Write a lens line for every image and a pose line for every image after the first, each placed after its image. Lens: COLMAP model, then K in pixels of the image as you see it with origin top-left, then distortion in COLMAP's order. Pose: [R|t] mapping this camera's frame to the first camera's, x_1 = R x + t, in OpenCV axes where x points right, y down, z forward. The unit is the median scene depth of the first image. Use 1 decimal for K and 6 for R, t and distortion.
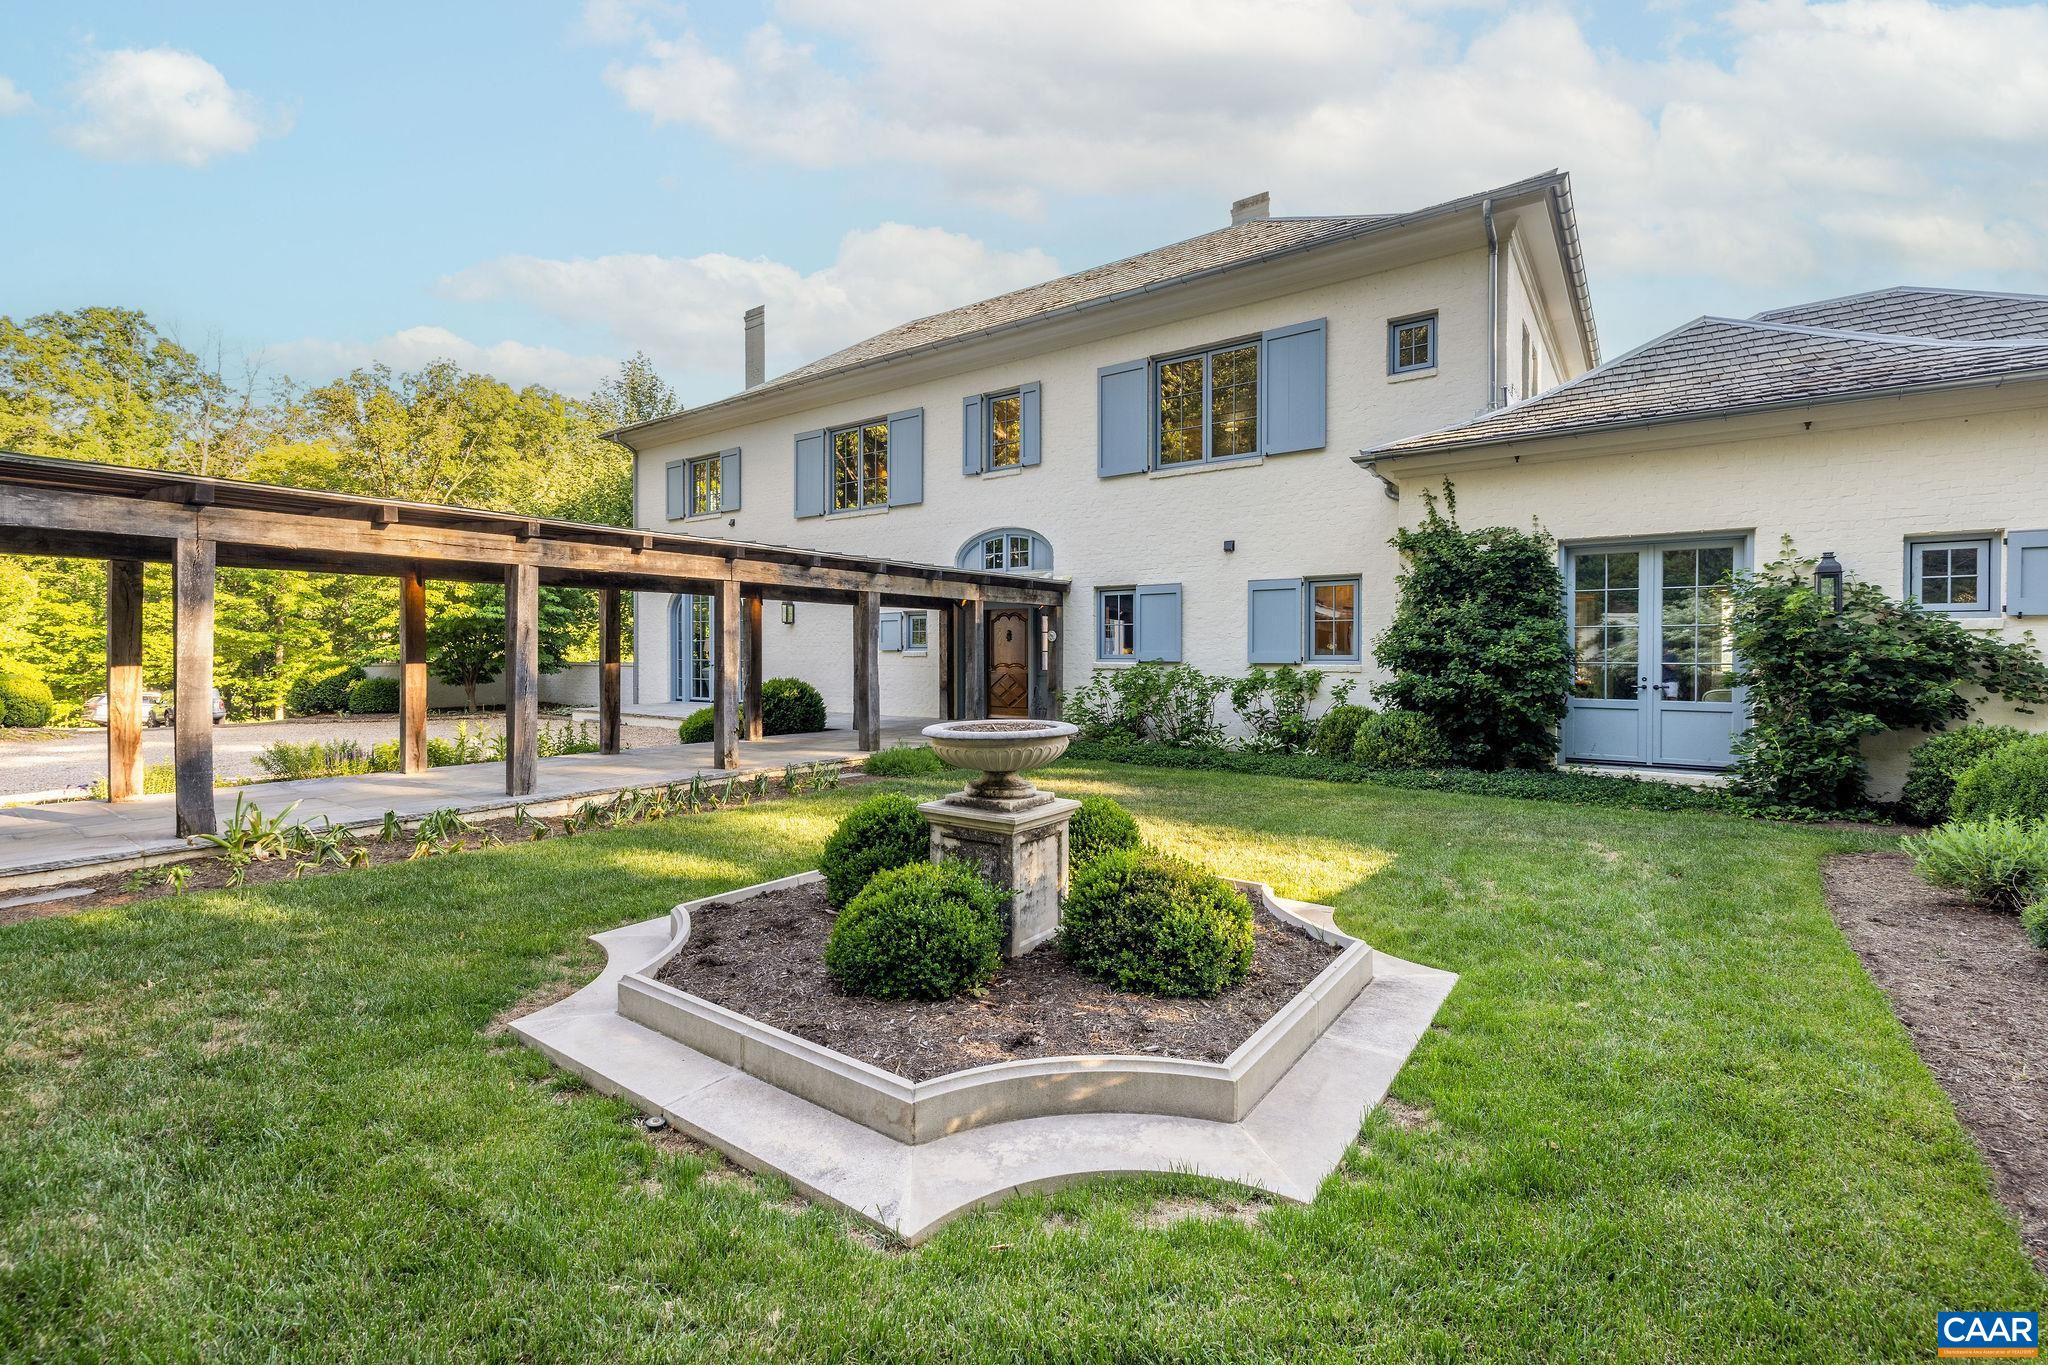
lens RADIAL K [[866.6, 0, 1028.9], [0, 866.6, 672.6], [0, 0, 1]] dist [0.000043, 0.000041]
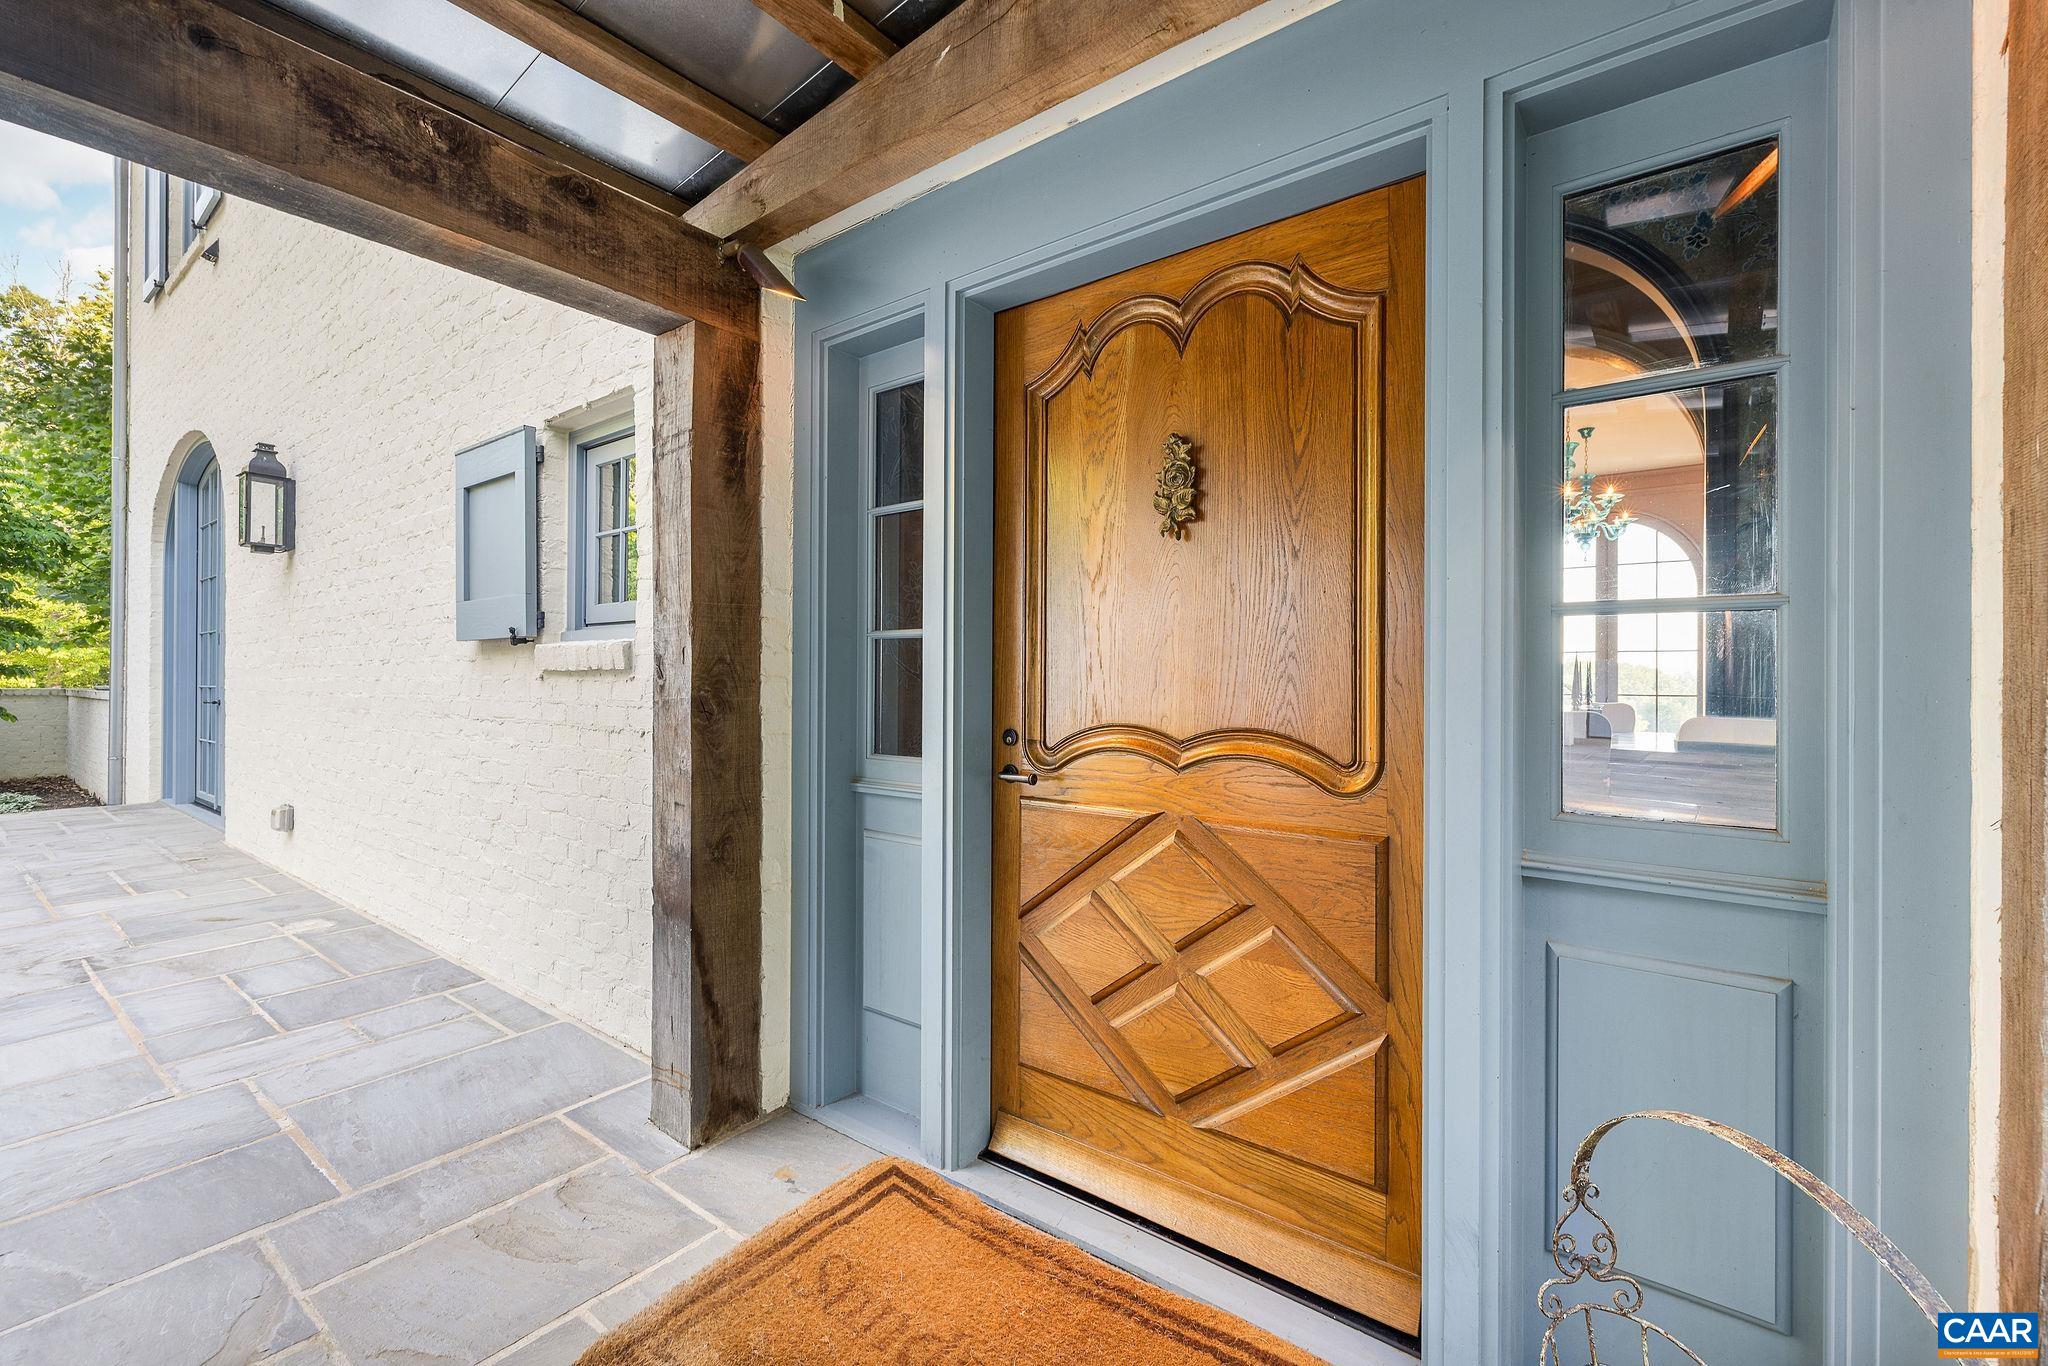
lens RADIAL K [[866.6, 0, 1020.1], [0, 866.6, 678.6], [0, 0, 1]] dist [0.000043, 0.000041]
pose [[0.999849, -0.001455, -0.017311, -0.042139], [0.001324, 0.999971, -0.007536, -0.016632], [0.017322, 0.007511, 0.999822, 0.878904]]
